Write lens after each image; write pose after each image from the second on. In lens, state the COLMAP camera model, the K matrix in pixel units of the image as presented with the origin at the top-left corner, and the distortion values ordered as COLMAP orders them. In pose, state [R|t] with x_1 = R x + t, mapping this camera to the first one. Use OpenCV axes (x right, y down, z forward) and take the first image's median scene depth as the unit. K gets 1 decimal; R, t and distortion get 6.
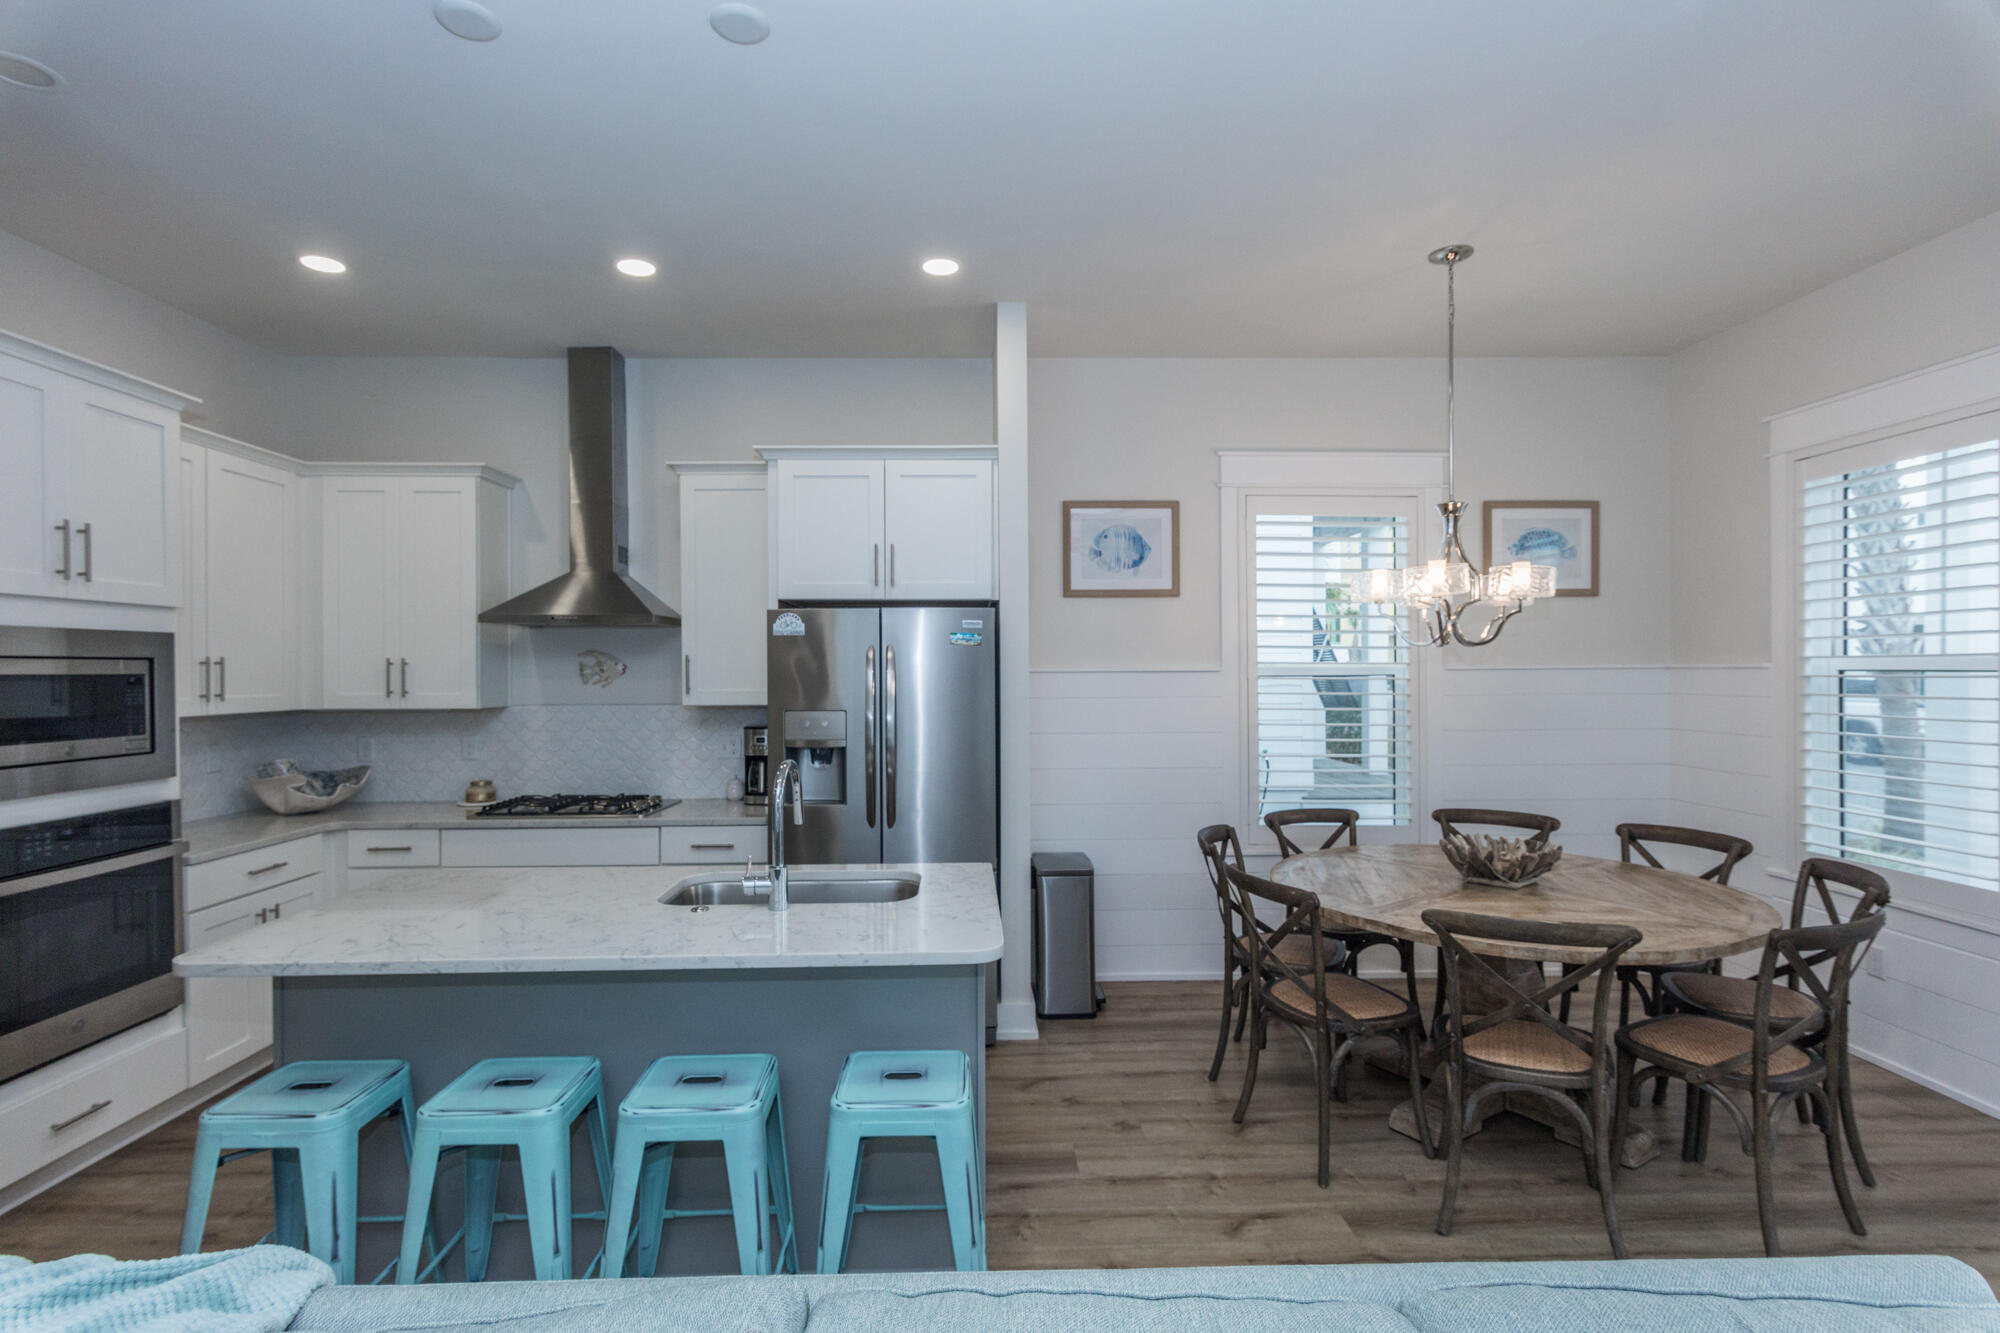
lens RADIAL K [[959.5, 0, 990.6], [0, 959.5, 674.6], [0, 0, 1]] dist [0.004285, -0.000606]
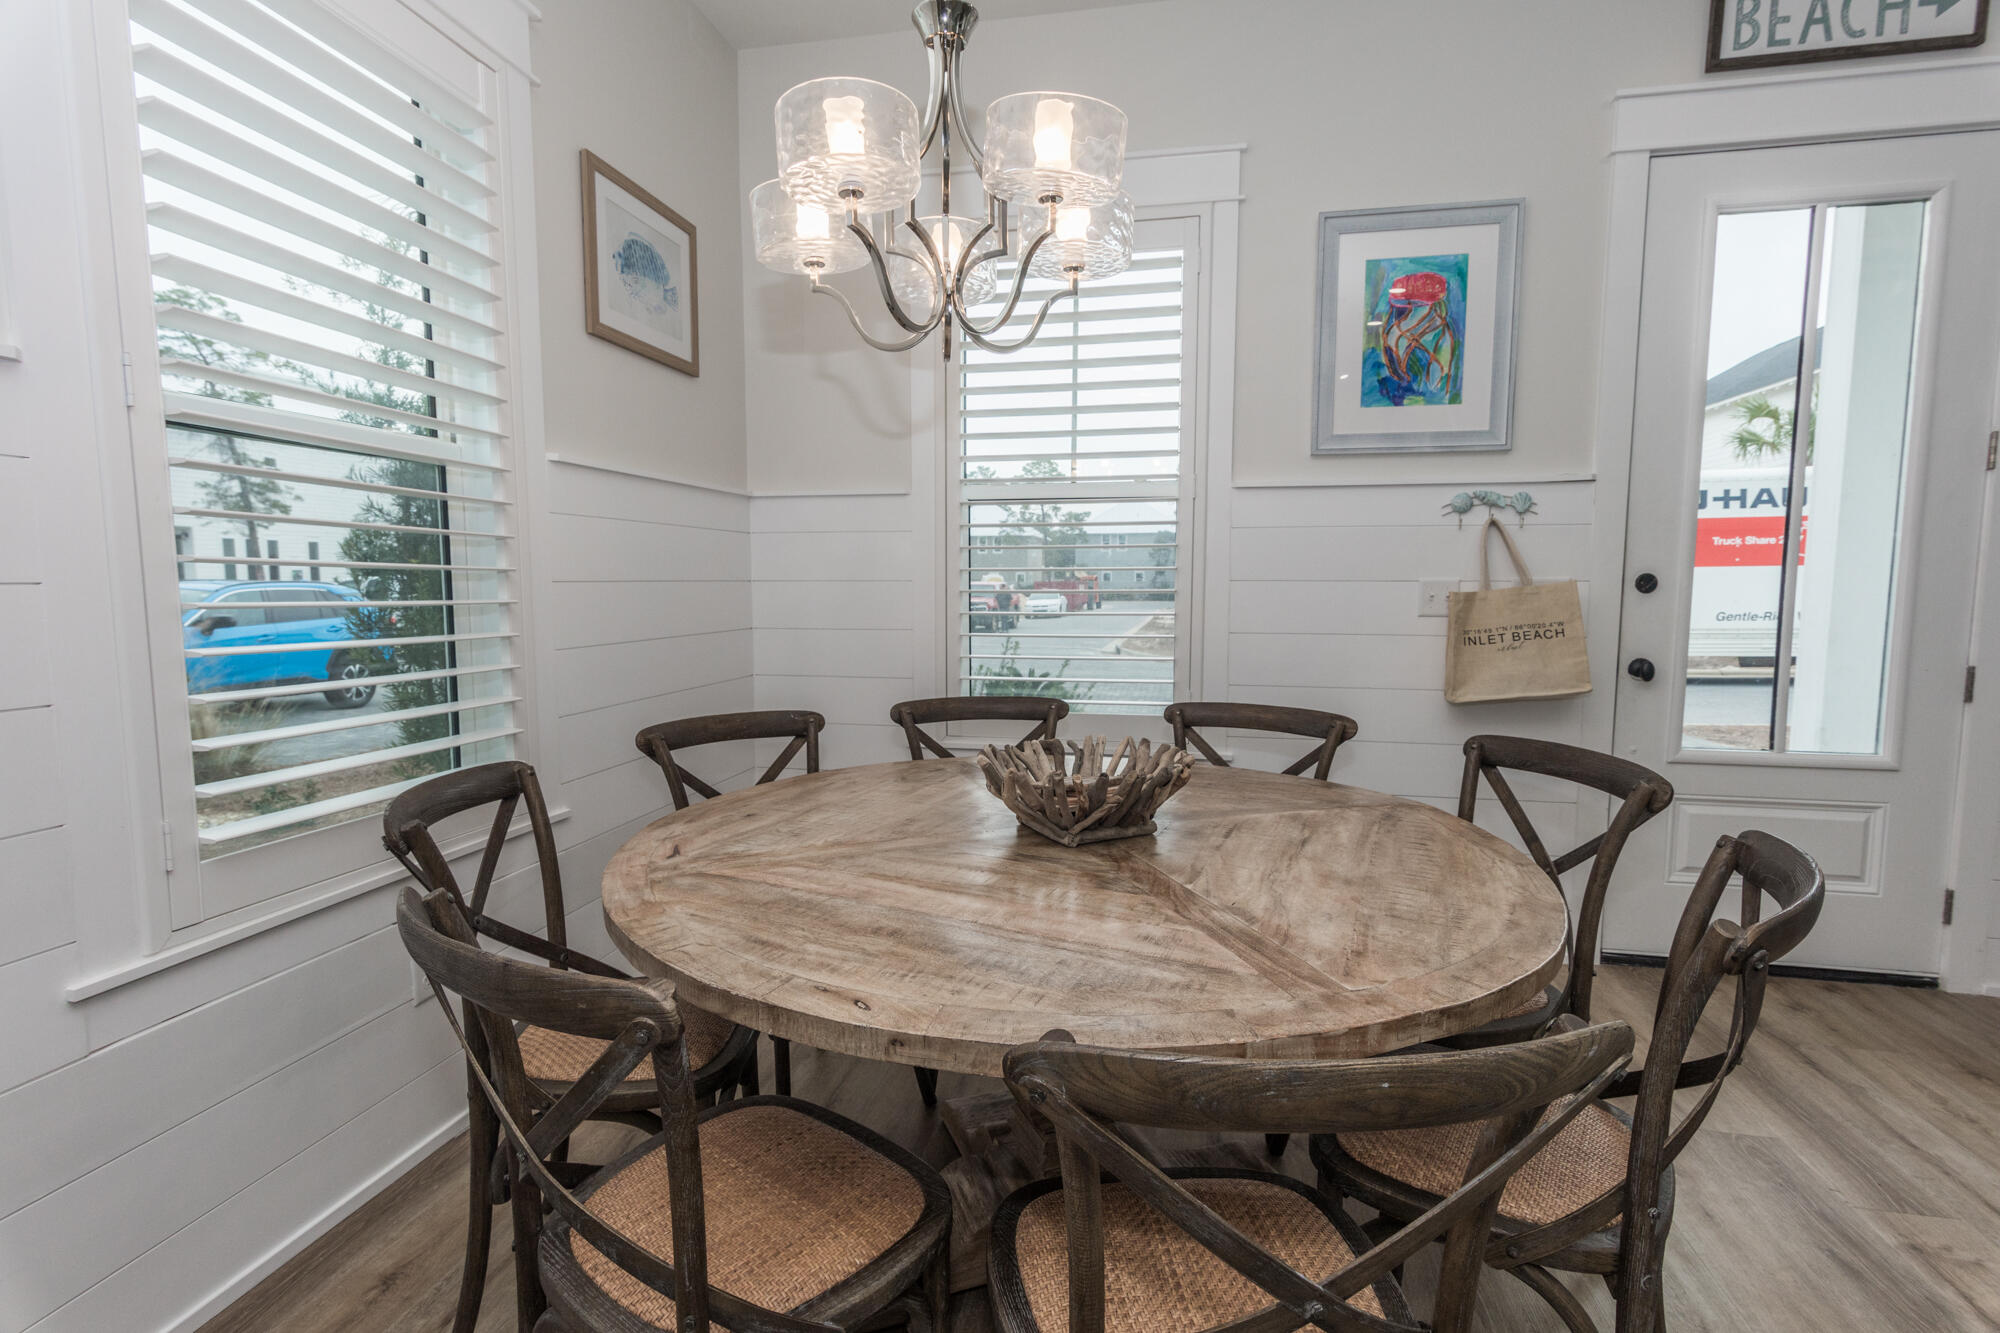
lens RADIAL K [[959.5, 0, 993.8], [0, 959.5, 670.0], [0, 0, 1]] dist [0.004285, -0.000606]
pose [[0.225806, -0.085370, 0.970425, 0.029816], [0.005990, 0.996256, 0.086249, 0.074433], [-0.974154, -0.013662, 0.225472, 0.778416]]
